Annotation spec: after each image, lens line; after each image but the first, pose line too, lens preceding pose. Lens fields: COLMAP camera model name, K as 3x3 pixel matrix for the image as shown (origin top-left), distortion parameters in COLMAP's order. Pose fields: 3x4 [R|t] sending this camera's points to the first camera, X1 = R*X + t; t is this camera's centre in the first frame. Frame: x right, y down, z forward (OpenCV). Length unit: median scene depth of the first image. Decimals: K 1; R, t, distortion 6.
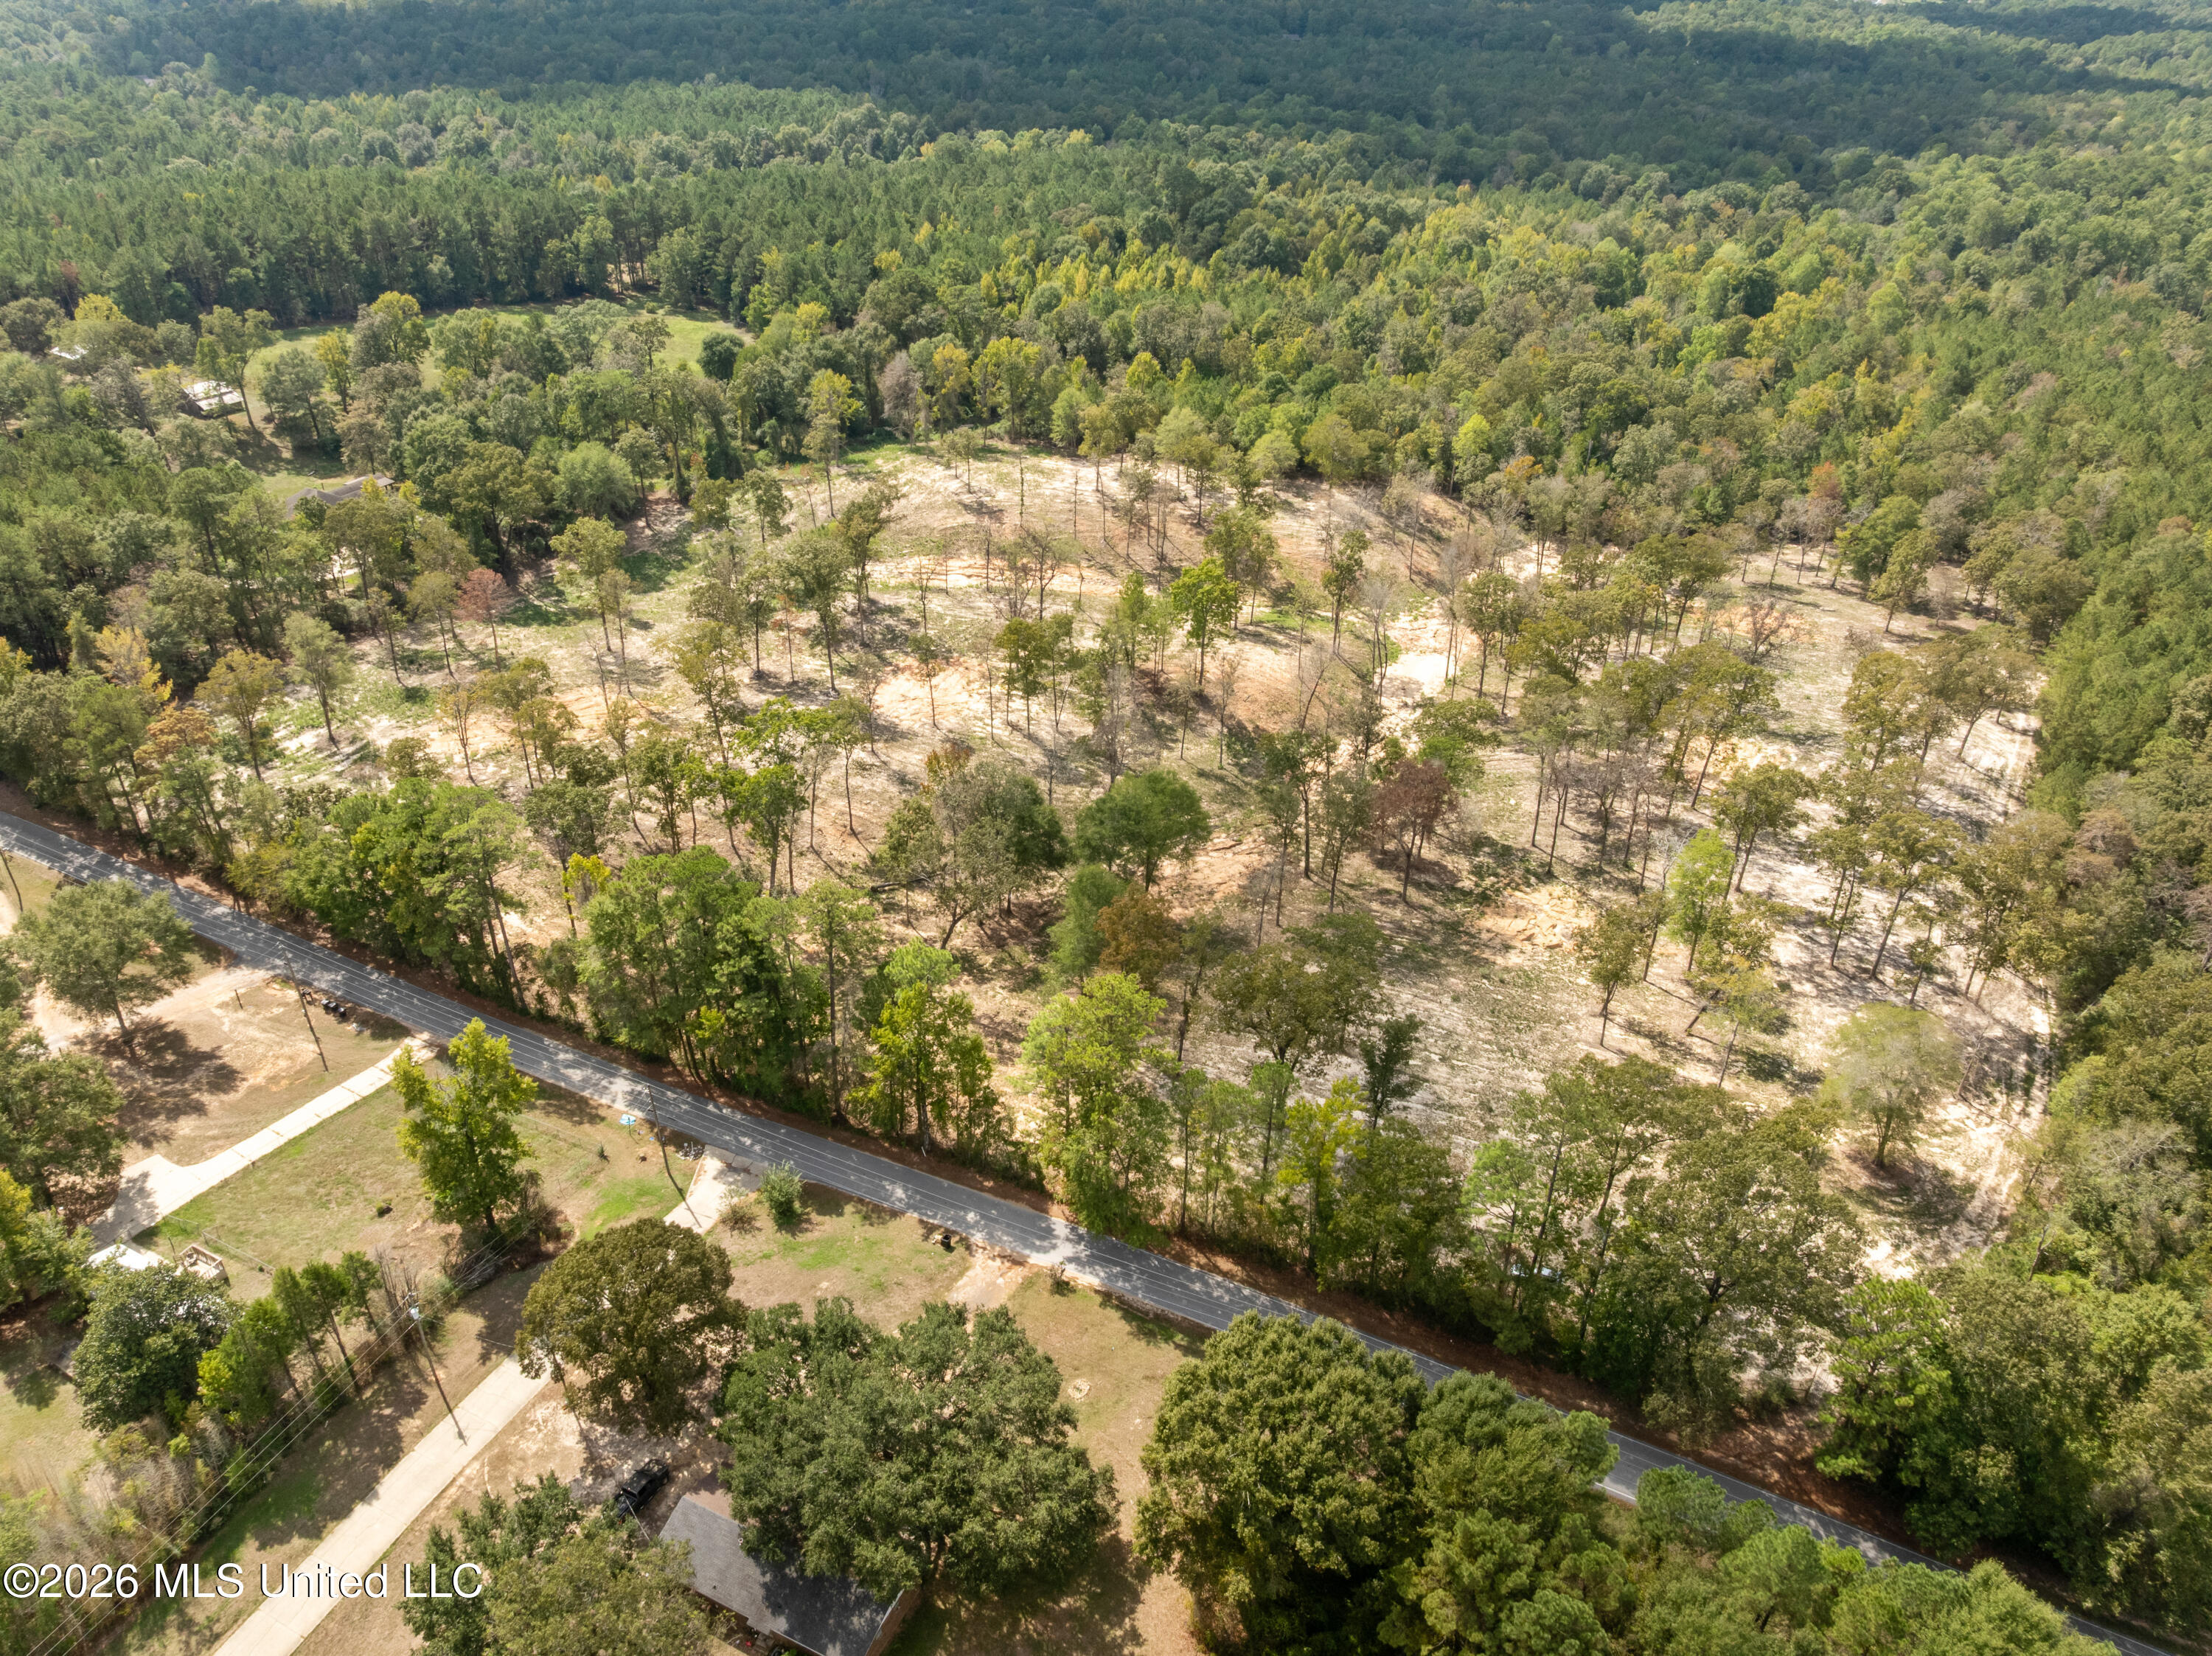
lens RADIAL K [[1514.9, 0, 1106.0], [0, 1514.9, 828.0], [0, 0, 1]] dist [-0.054796, 0.014103]
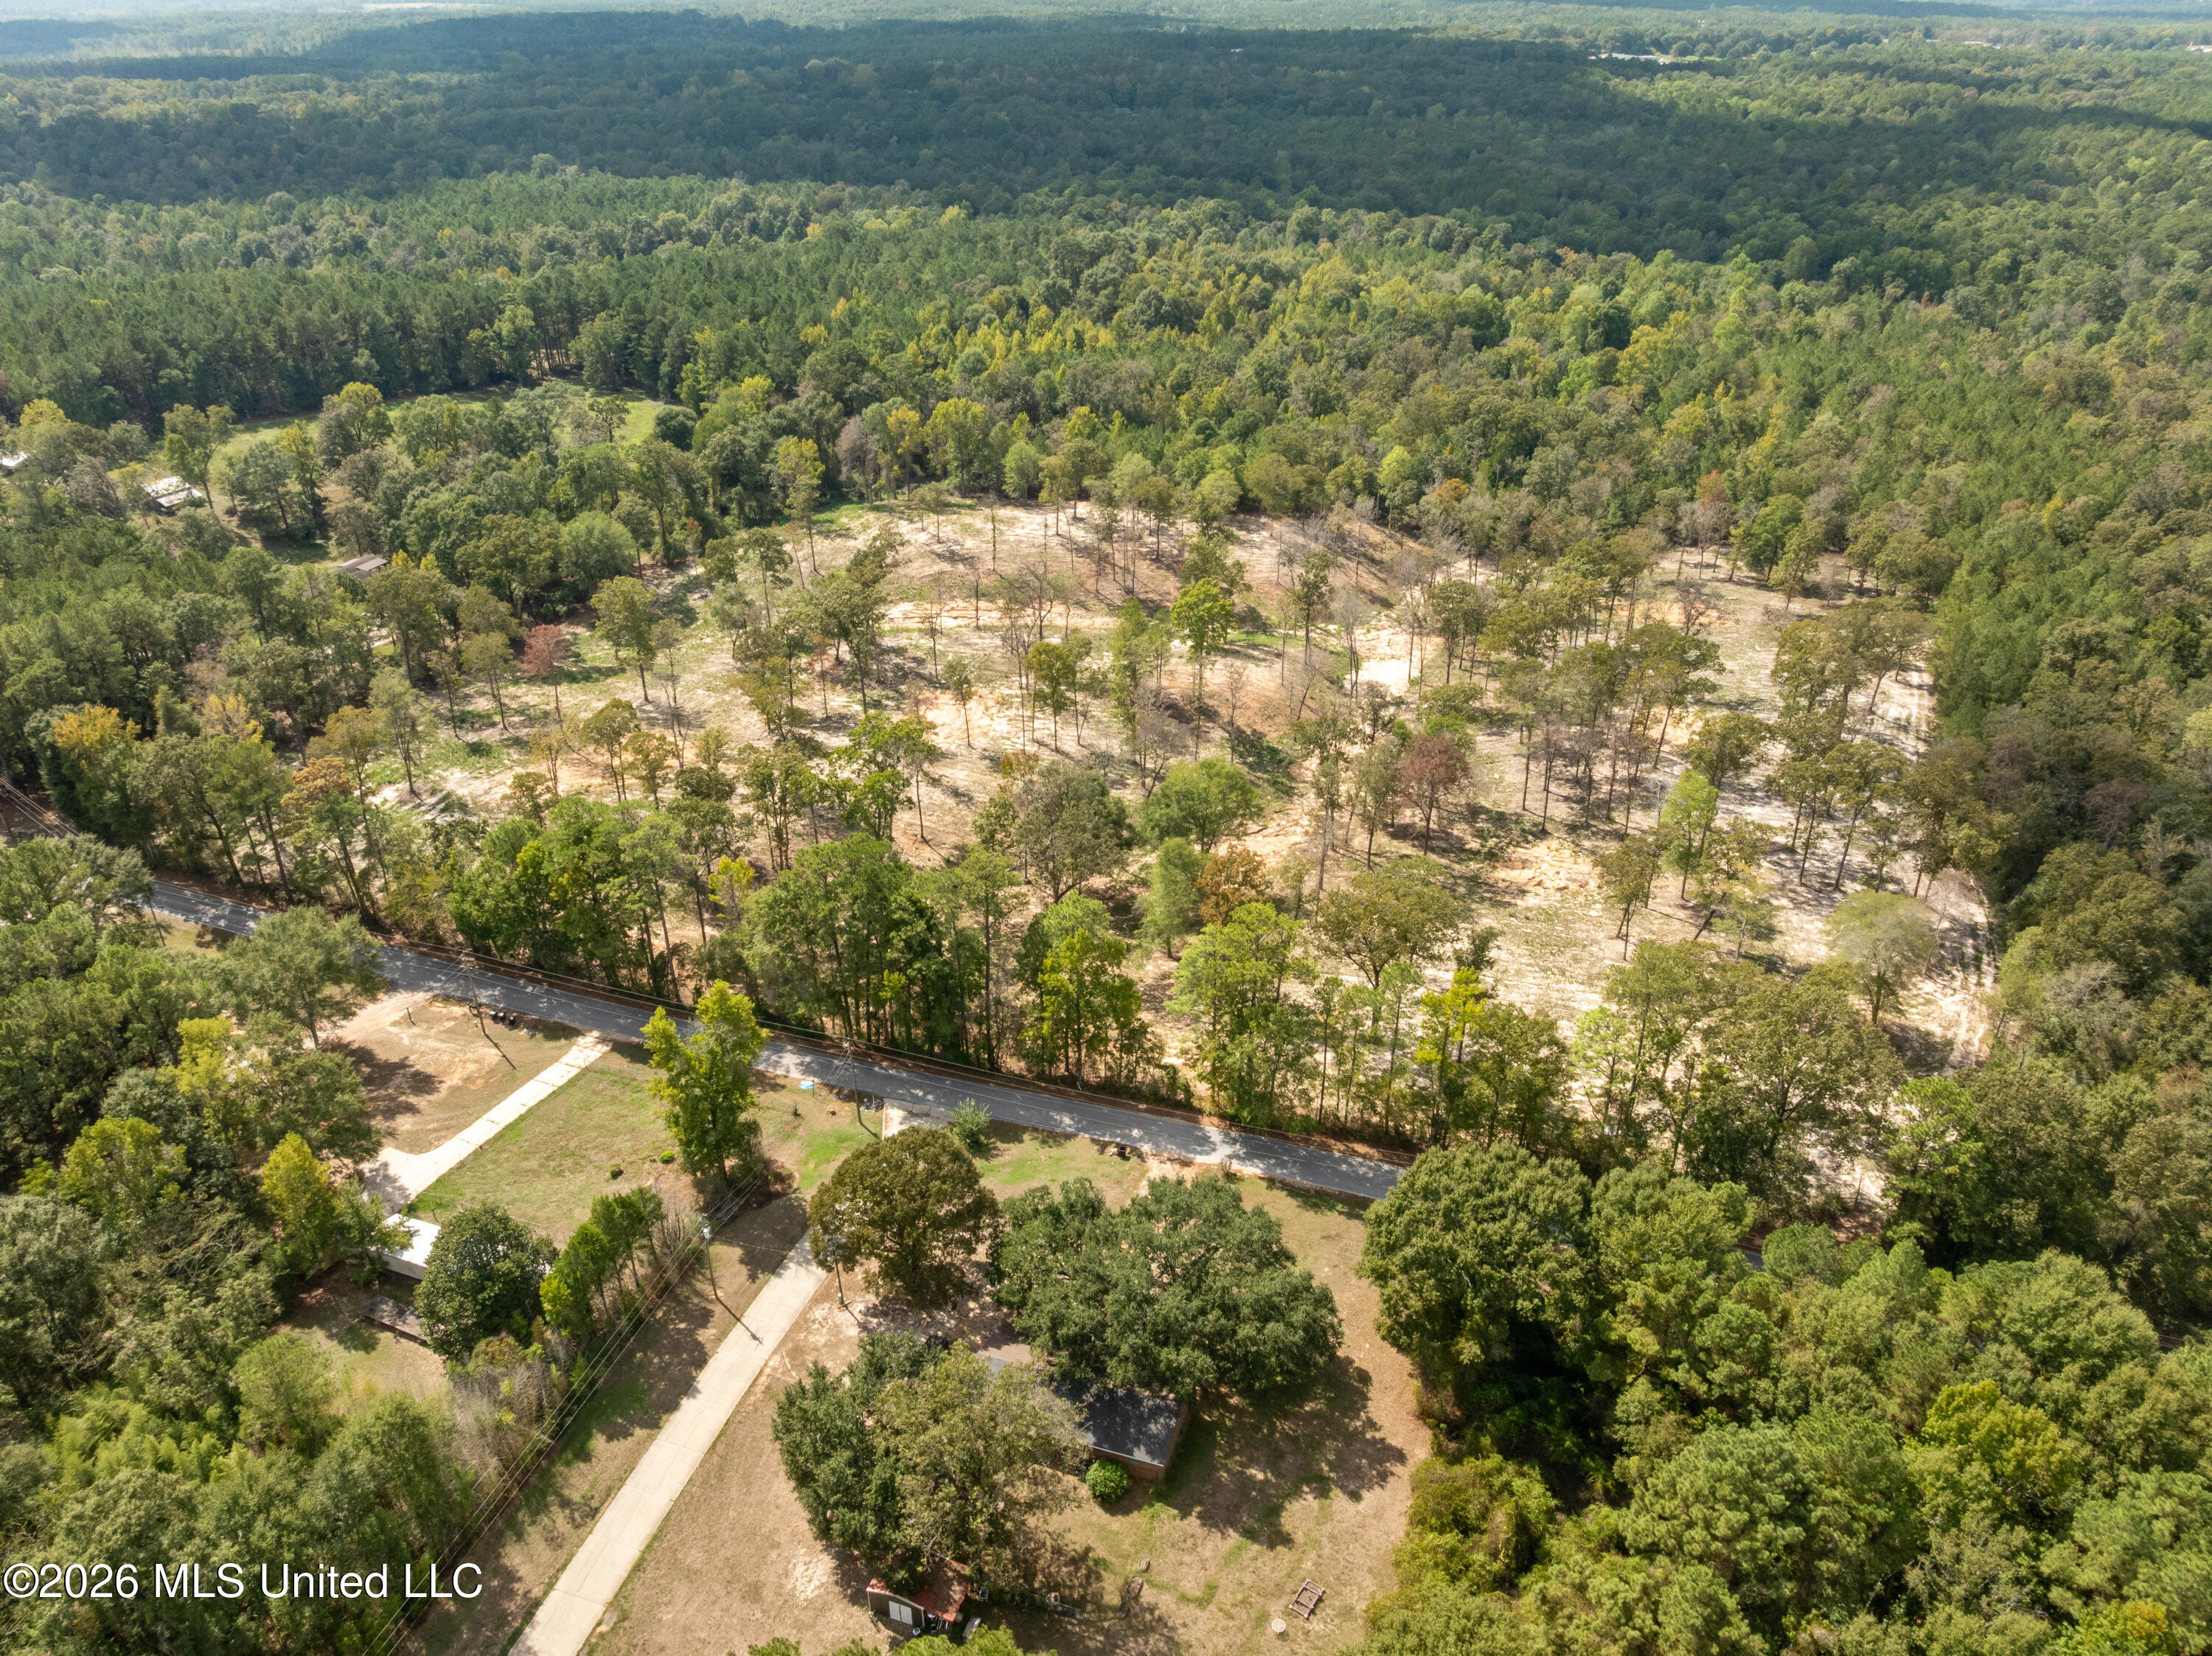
lens RADIAL K [[1539.0, 0, 1106.0], [0, 1539.0, 828.0], [0, 0, 1]] dist [-0.052879, 0.007950]
pose [[0.992825, -0.073941, 0.093975, -0.118293], [0.078346, 0.995952, -0.044069, 0.044659], [-0.090336, 0.051116, 0.994599, -0.096093]]
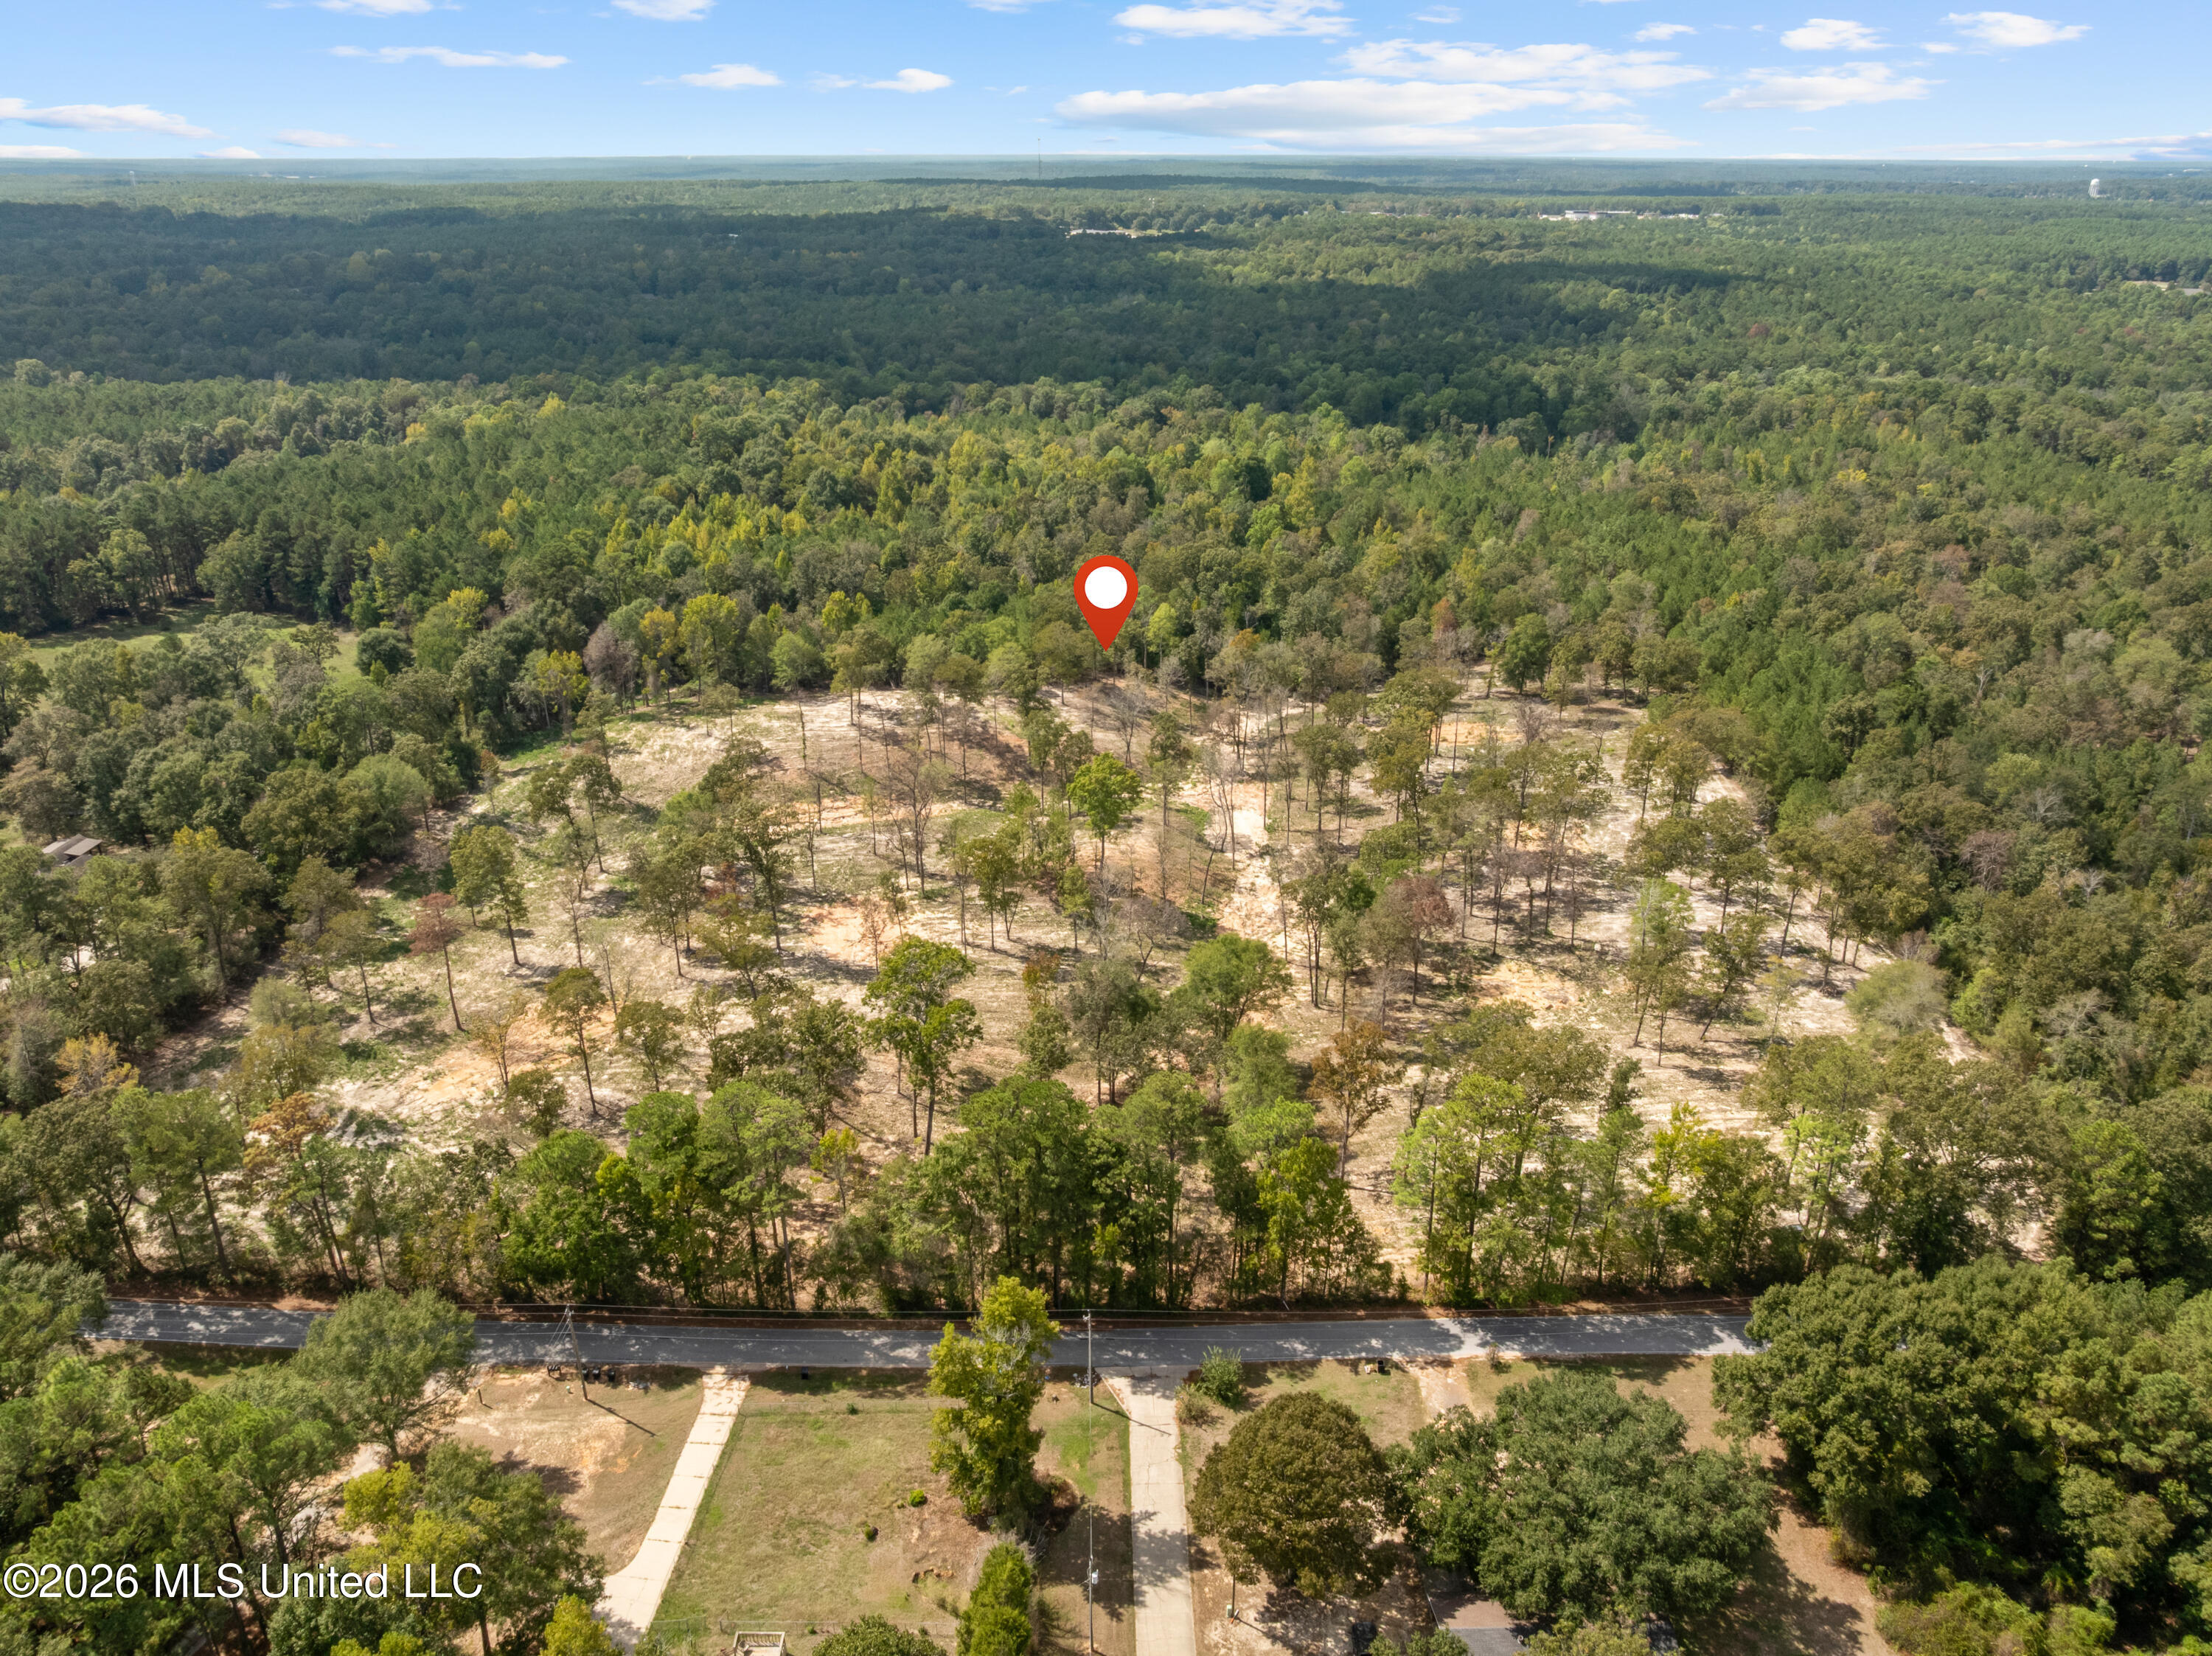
lens RADIAL K [[1528.7, 0, 1106.0], [0, 1528.7, 828.0], [0, 0, 1]] dist [-0.063152, 0.024562]
pose [[0.900258, -0.187095, 0.393104, -0.358139], [0.241239, 0.966029, -0.092692, -0.025190], [-0.362407, 0.178279, 0.914810, 0.008099]]
